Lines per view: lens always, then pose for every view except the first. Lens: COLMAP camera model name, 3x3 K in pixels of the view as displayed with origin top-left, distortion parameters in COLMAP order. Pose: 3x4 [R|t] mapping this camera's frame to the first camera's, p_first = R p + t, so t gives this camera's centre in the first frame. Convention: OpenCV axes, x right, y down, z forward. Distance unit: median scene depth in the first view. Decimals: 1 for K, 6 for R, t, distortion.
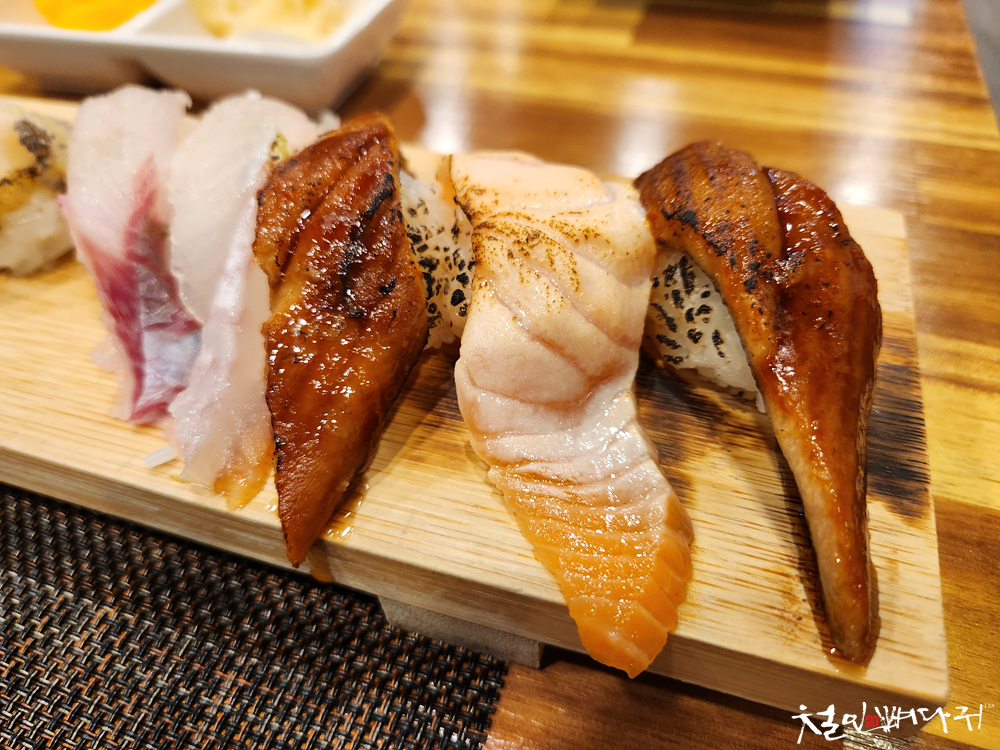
lens RADIAL K [[698.4, 0, 504.5], [0, 698.4, 390.1], [0, 0, 1]] dist [0.023583, -0.000710]
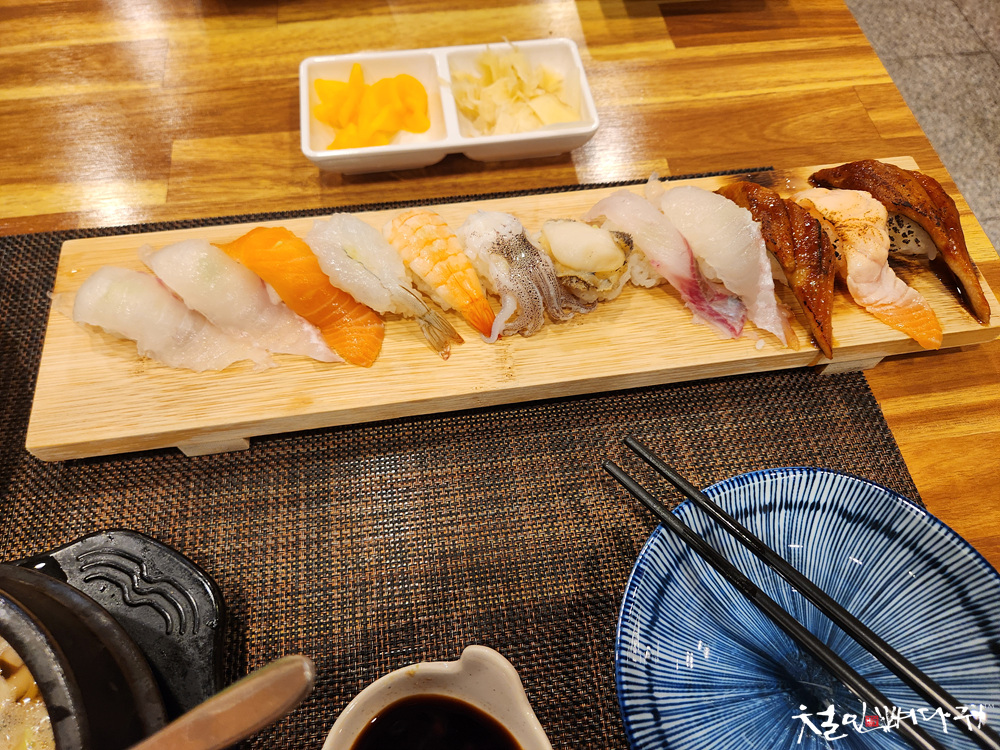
lens RADIAL K [[698.4, 0, 504.5], [0, 698.4, 390.1], [0, 0, 1]] dist [0.023583, -0.000710]
pose [[0.899060, -0.357631, 0.252569, -2.221042], [0.293544, 0.920382, 0.258319, -0.767623], [-0.324843, -0.158104, 0.932459, -1.297047]]
